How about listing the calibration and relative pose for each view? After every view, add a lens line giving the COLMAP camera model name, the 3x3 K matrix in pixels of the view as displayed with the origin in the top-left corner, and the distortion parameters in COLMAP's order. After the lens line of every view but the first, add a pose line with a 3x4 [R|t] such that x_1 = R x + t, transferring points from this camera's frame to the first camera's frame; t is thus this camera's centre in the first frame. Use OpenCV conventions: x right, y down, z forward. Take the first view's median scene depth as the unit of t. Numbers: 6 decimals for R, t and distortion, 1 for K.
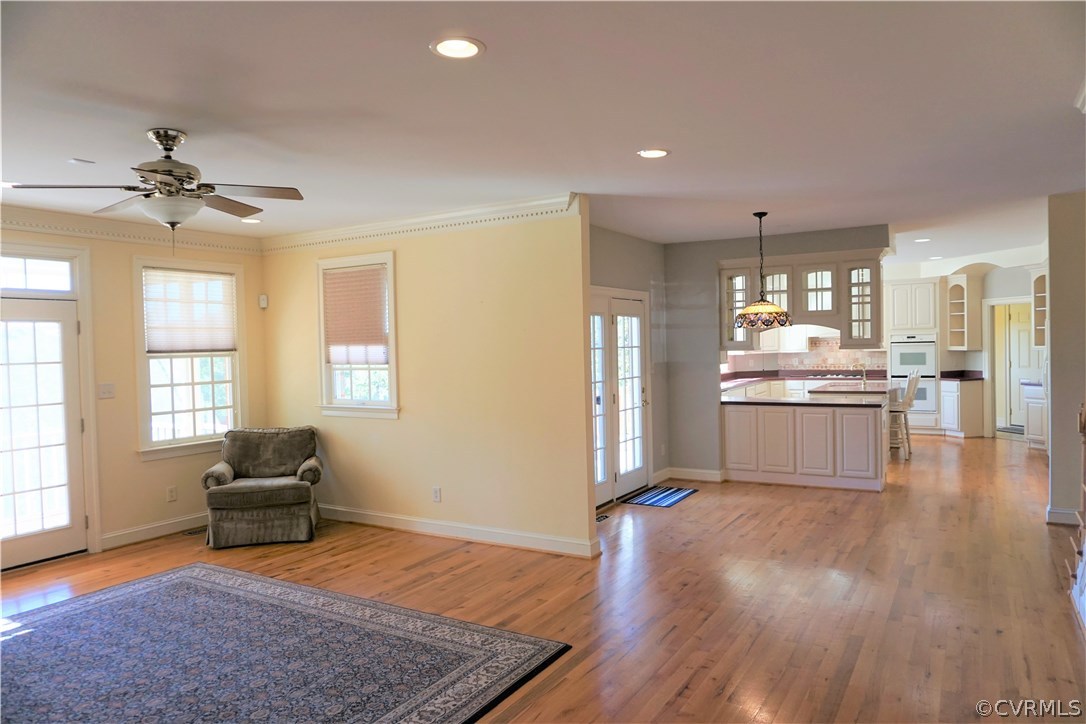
lens RADIAL K [[744.4, 0, 543.0], [0, 744.4, 362.0], [0, 0, 1]] dist [-0.003085, 0.000738]
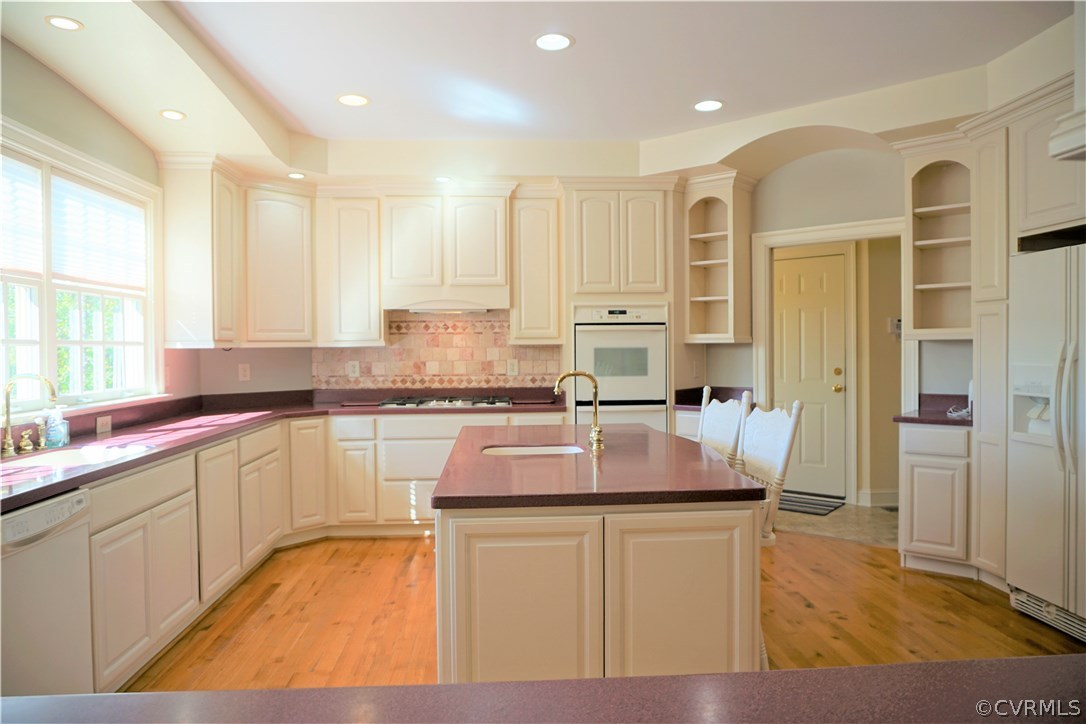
lens RADIAL K [[744.4, 0, 543.0], [0, 744.4, 362.0], [0, 0, 1]] dist [-0.003085, 0.000738]
pose [[0.827053, 0.004286, 0.562107, 0.213679], [0.003483, 0.999913, -0.012749, 0.001178], [-0.562113, 0.012502, 0.826966, 0.660868]]
